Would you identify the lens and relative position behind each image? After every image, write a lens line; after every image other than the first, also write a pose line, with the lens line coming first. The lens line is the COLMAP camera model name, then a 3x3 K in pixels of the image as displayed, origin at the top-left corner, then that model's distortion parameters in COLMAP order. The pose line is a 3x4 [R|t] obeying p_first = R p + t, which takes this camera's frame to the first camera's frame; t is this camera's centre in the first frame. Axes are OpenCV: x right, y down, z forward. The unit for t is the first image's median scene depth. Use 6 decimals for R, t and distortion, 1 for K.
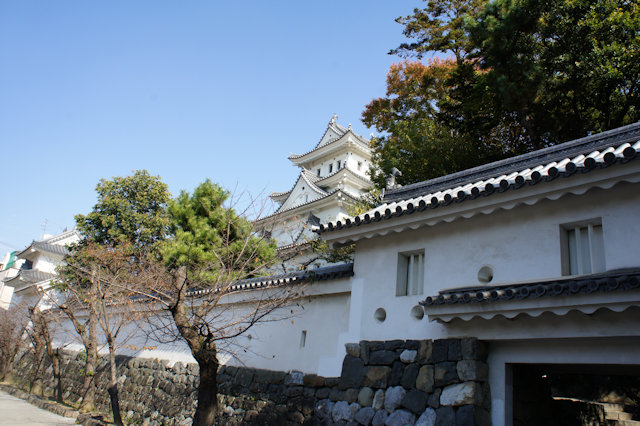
lens RADIAL K [[497.4, 0, 320.0], [0, 497.4, 213.0], [0, 0, 1]] dist [-0.188598, 0.140124]
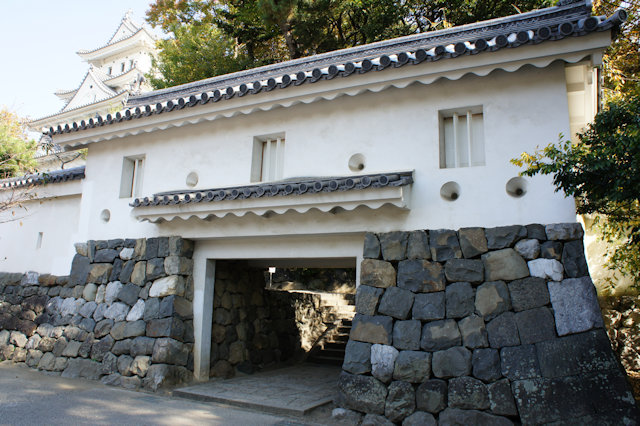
lens RADIAL K [[497.4, 0, 320.0], [0, 497.4, 213.0], [0, 0, 1]] dist [-0.188598, 0.140124]
pose [[0.930634, -0.006533, 0.365892, 0.179799], [-0.063126, 0.981987, 0.178093, -0.012008], [-0.360465, -0.188837, 0.913458, -0.110984]]
